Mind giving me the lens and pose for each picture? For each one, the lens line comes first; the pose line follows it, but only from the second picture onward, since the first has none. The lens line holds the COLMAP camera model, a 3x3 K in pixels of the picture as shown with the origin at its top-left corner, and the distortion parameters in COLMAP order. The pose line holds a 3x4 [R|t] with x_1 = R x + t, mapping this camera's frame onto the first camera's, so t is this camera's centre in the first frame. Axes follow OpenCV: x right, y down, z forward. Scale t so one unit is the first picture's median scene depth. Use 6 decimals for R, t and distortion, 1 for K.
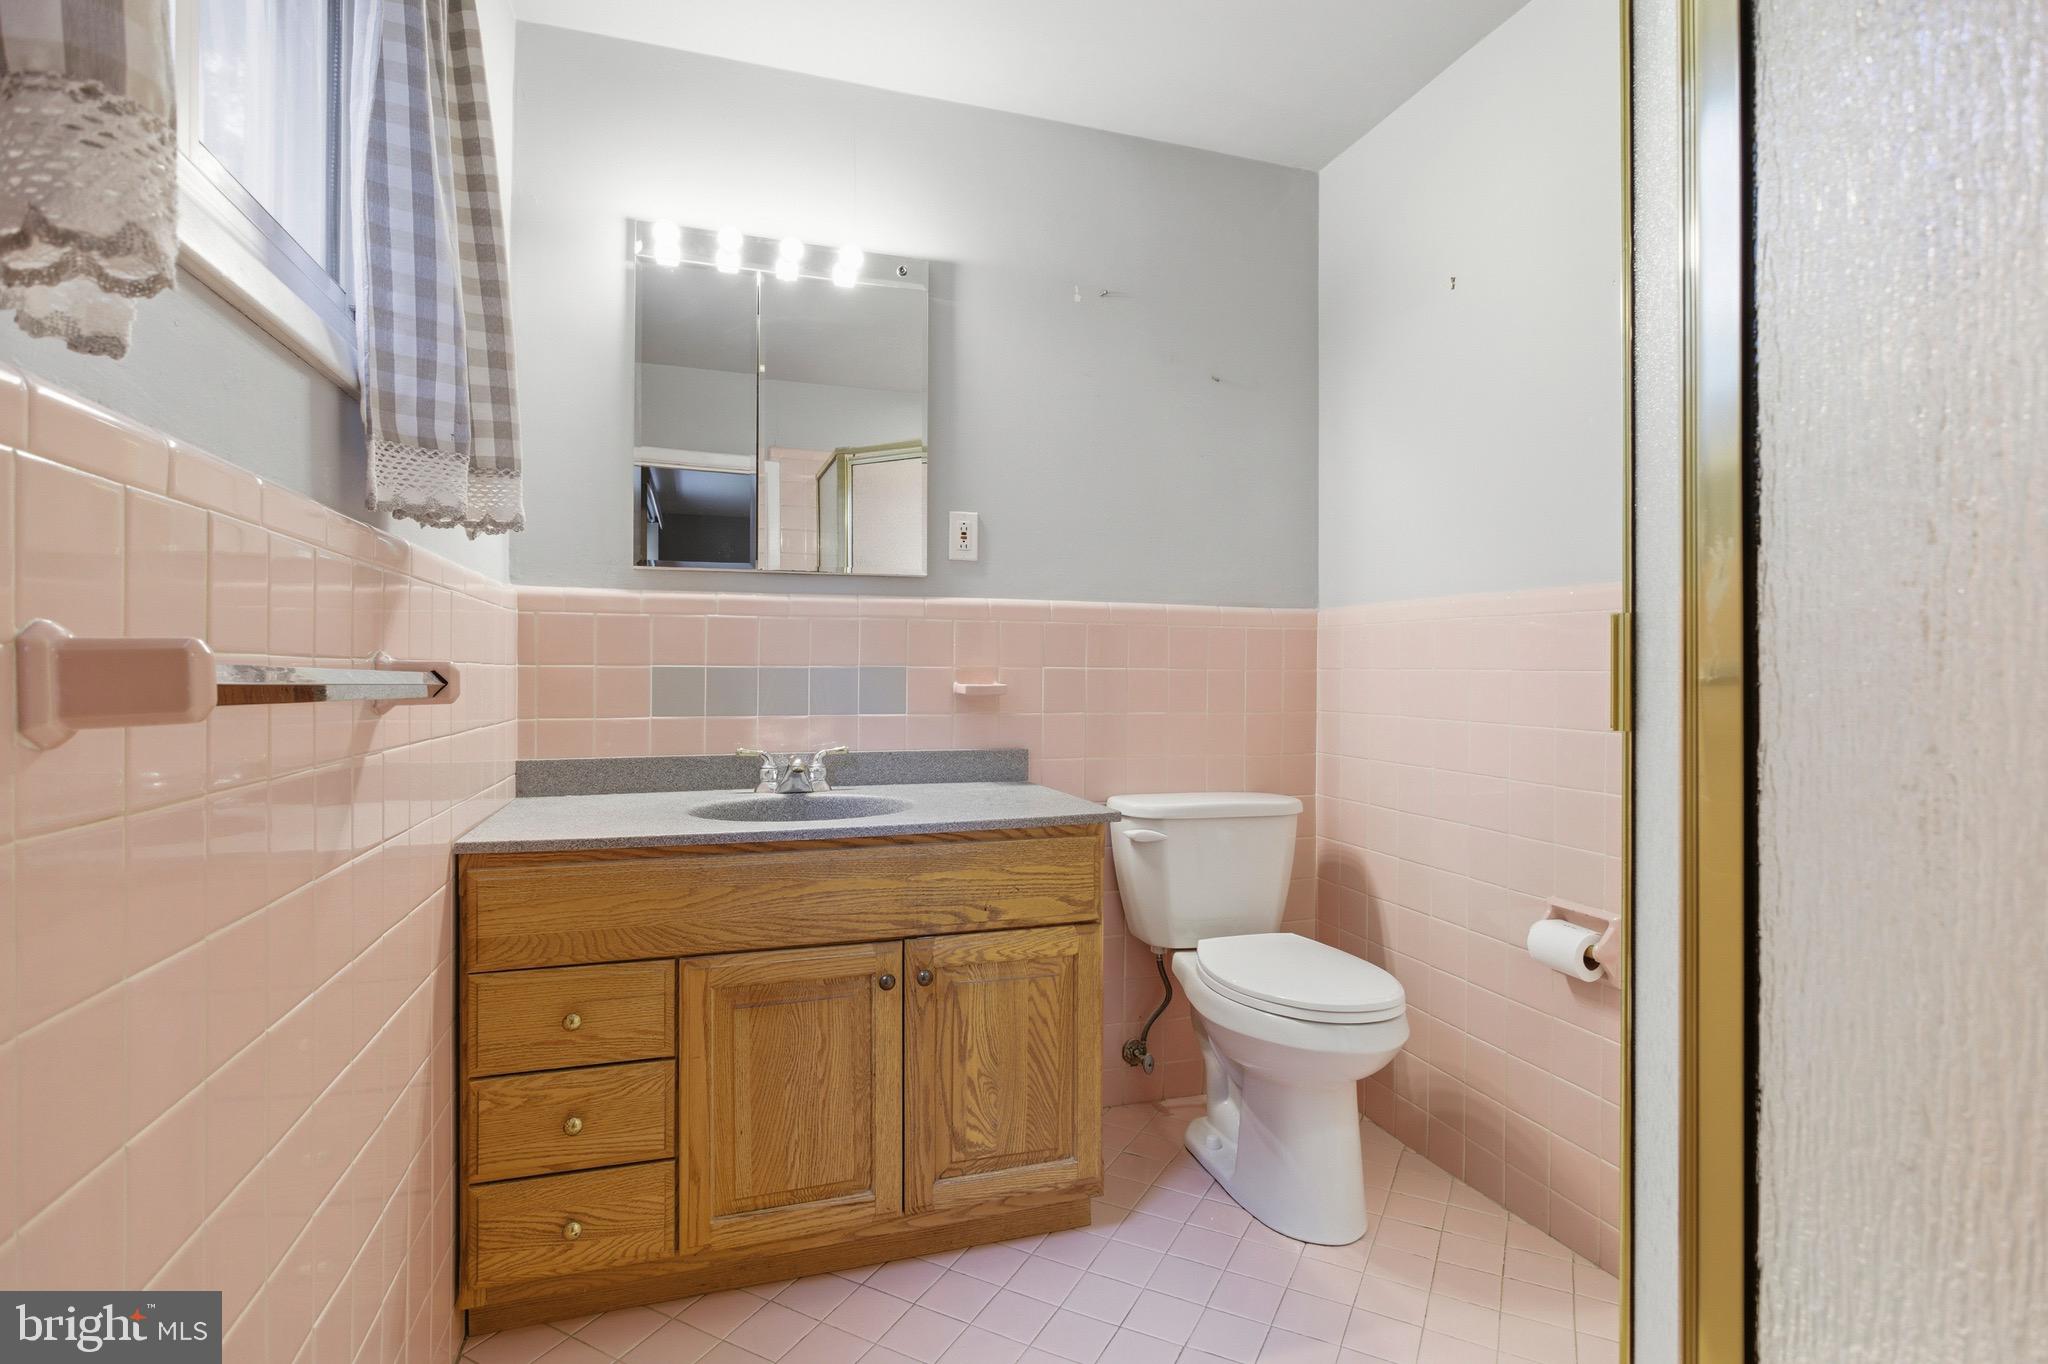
lens RADIAL K [[999.0, 0, 1021.0], [0, 999.0, 674.1], [0, 0, 1]] dist [0.000225, 0.000026]
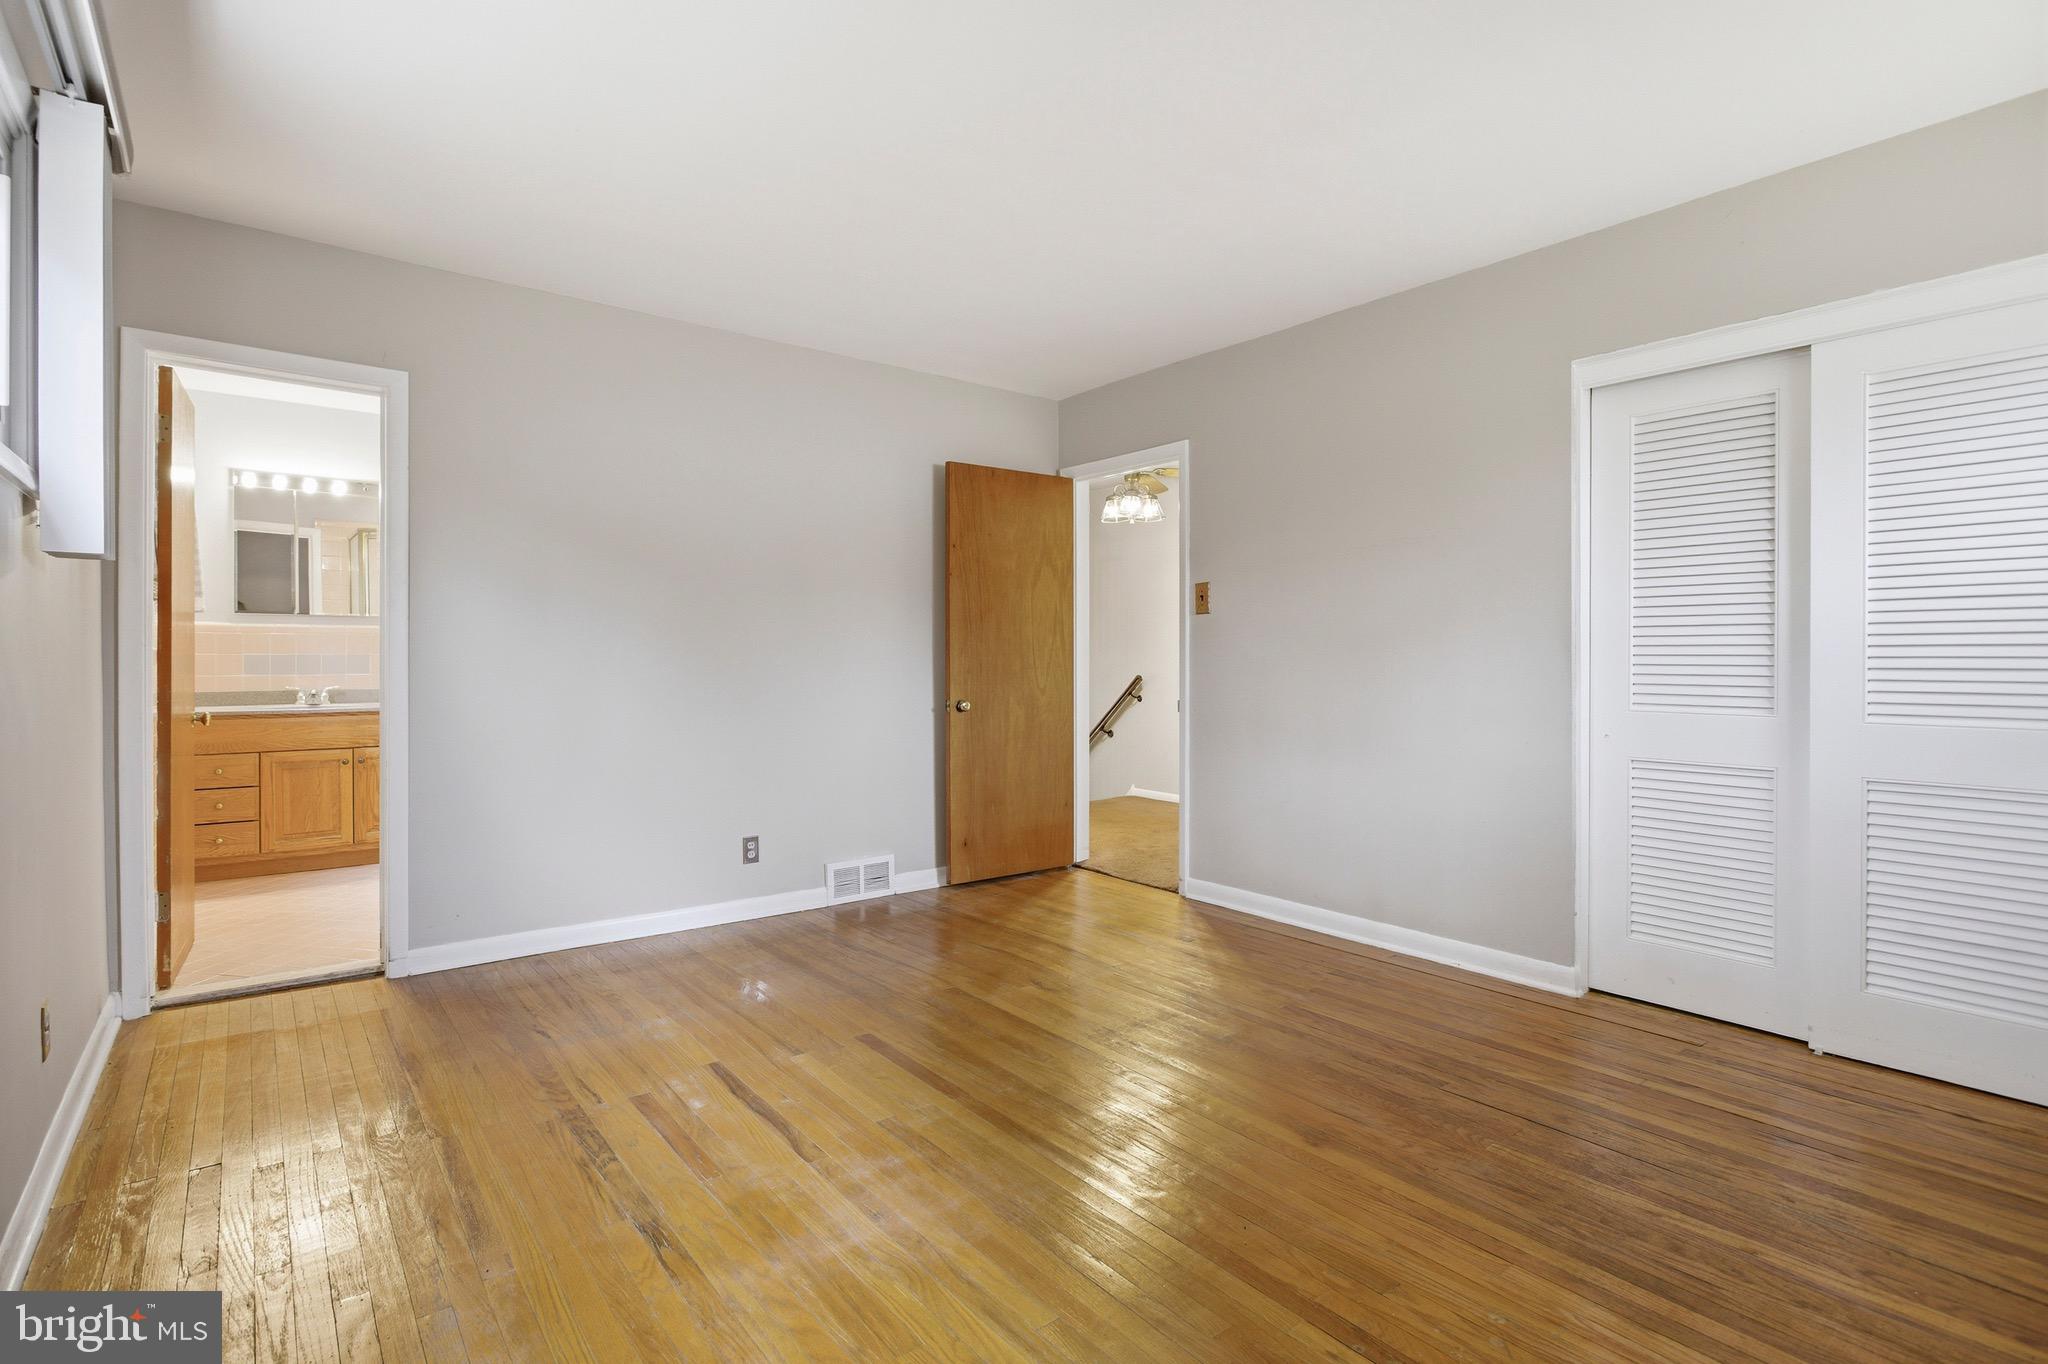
lens RADIAL K [[999.0, 0, 1025.4], [0, 999.0, 673.2], [0, 0, 1]] dist [0.000225, 0.000026]
pose [[0.940521, -0.004900, 0.339699, 0.722710], [0.002342, 0.999966, 0.007941, 0.029627], [-0.339726, -0.006673, 0.940501, -2.351098]]
